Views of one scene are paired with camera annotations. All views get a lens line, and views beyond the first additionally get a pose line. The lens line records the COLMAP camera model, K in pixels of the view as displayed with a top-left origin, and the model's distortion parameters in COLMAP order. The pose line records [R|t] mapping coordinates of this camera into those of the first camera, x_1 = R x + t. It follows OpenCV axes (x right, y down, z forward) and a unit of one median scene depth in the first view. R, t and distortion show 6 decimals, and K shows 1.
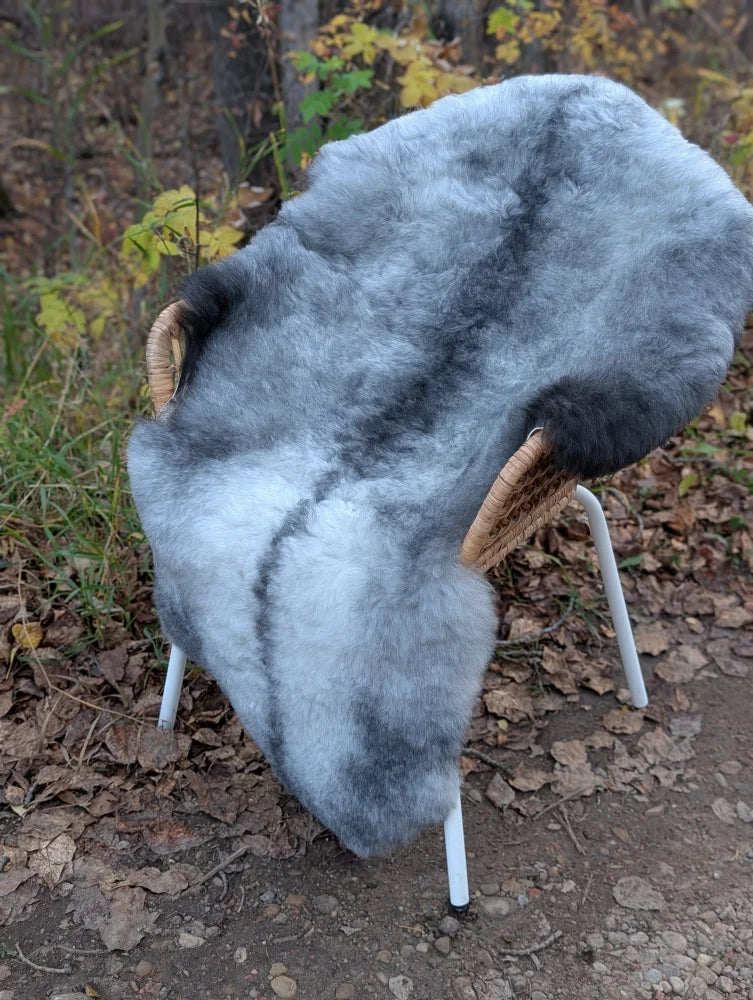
lens RADIAL K [[1462.8, 0, 384.8], [0, 1462.8, 473.1], [0, 0, 1]] dist [0.032852, 0.000000]
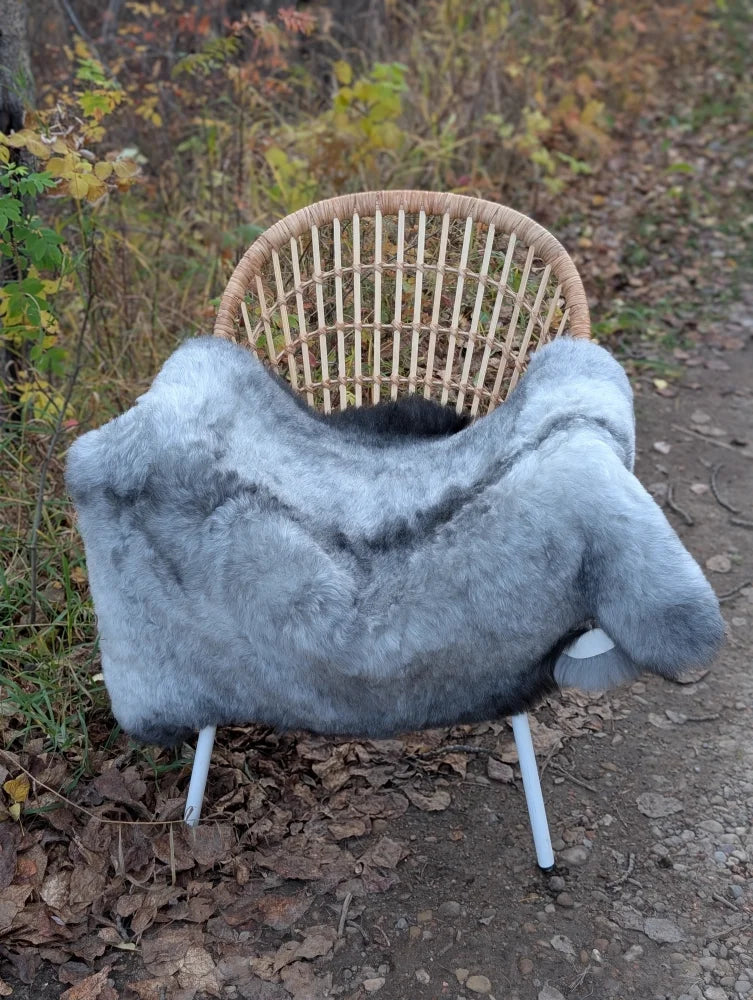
lens RADIAL K [[1462.8, 0, 369.5], [0, 1462.8, 469.0], [0, 0, 1]] dist [0.032852, 0.000000]
pose [[0.866624, -0.249407, 0.432156, -0.472239], [0.258892, 0.965164, 0.037848, -0.083004], [-0.426541, 0.079082, 0.901004, -0.001859]]
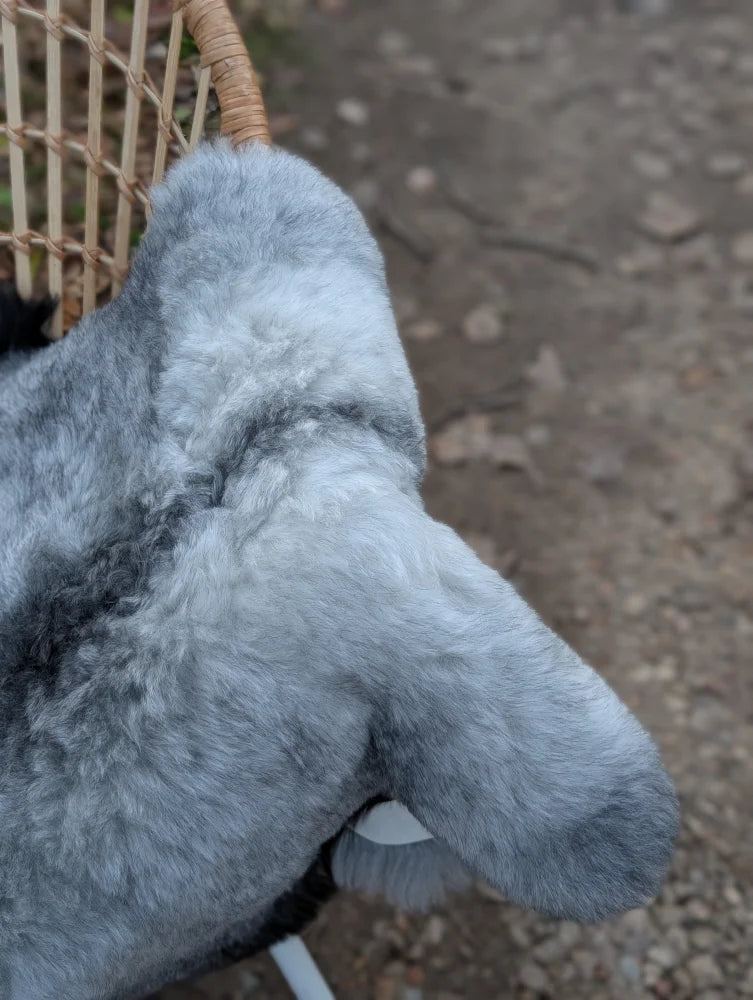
lens RADIAL K [[1462.8, 0, 376.5], [0, 1462.8, 491.8], [0, 0, 1]] dist [0.032852, 0.000000]
pose [[0.676857, -0.564589, 0.472338, -0.105539], [0.382981, 0.818076, 0.429043, -0.198084], [-0.628641, -0.109505, 0.769948, 0.492846]]
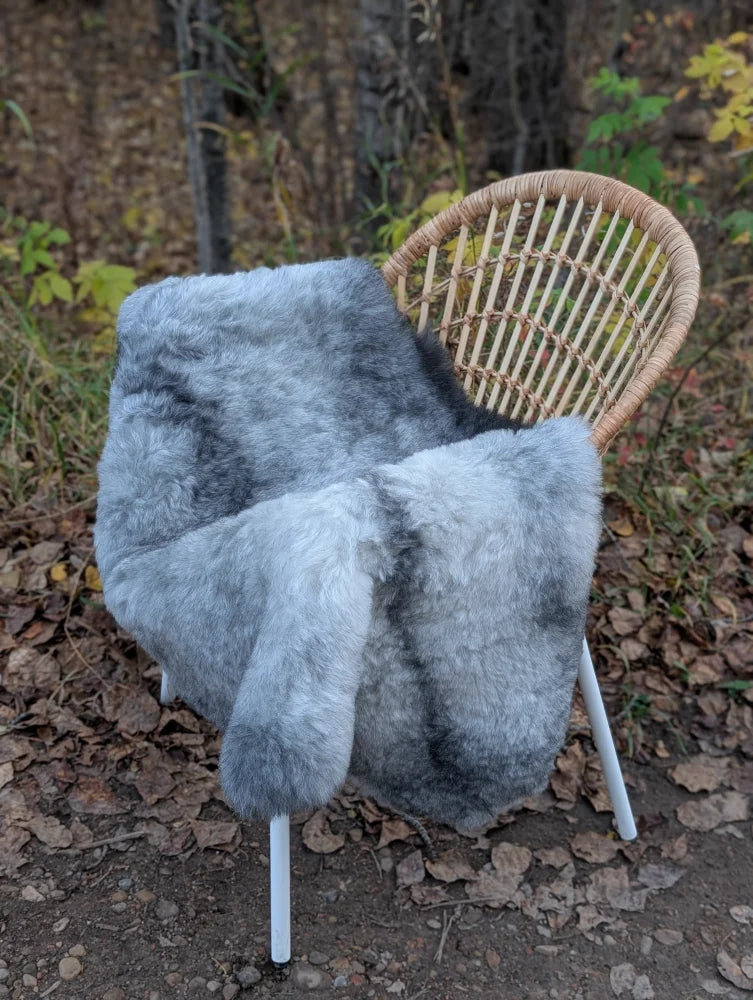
lens RADIAL K [[1462.8, 0, 384.5], [0, 1462.8, 484.4], [0, 0, 1]] dist [0.032852, 0.000000]
pose [[0.875667, 0.243741, -0.416891, 0.427412], [-0.232008, 0.969461, 0.079483, -0.104195], [0.423533, 0.027121, 0.905475, 0.129680]]
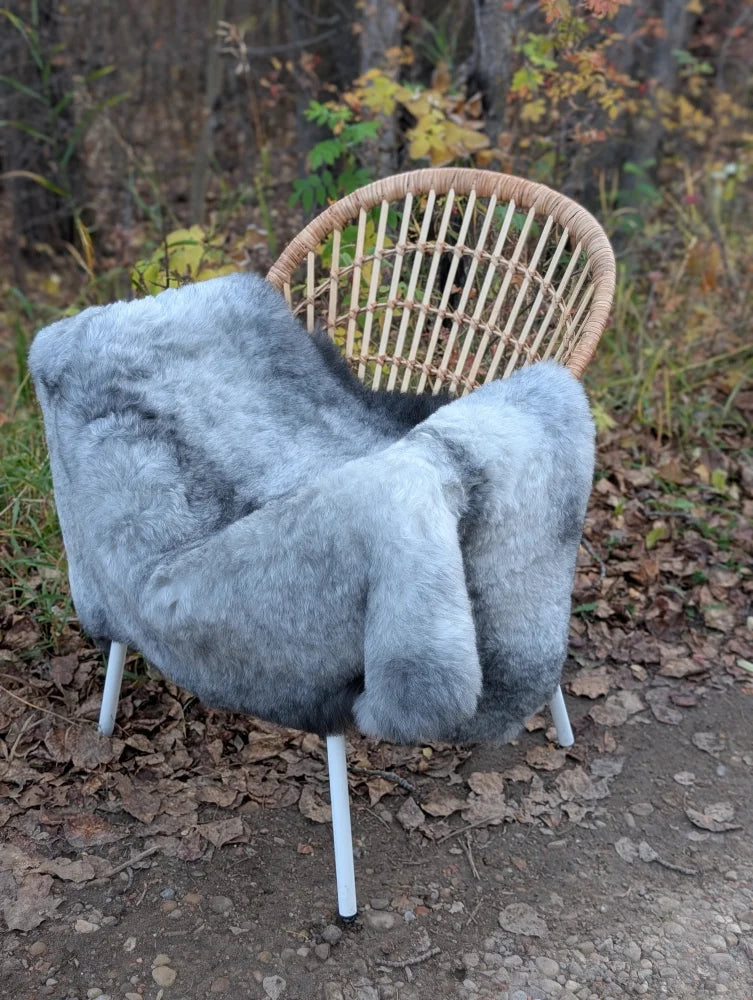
lens RADIAL K [[1462.8, 0, 365.9], [0, 1462.8, 497.1], [0, 0, 1]] dist [0.032852, 0.000000]
pose [[0.994586, 0.056369, -0.087305, 0.133441], [-0.058148, 0.998146, -0.017976, 0.014538], [0.086130, 0.022955, 0.996019, -0.042915]]
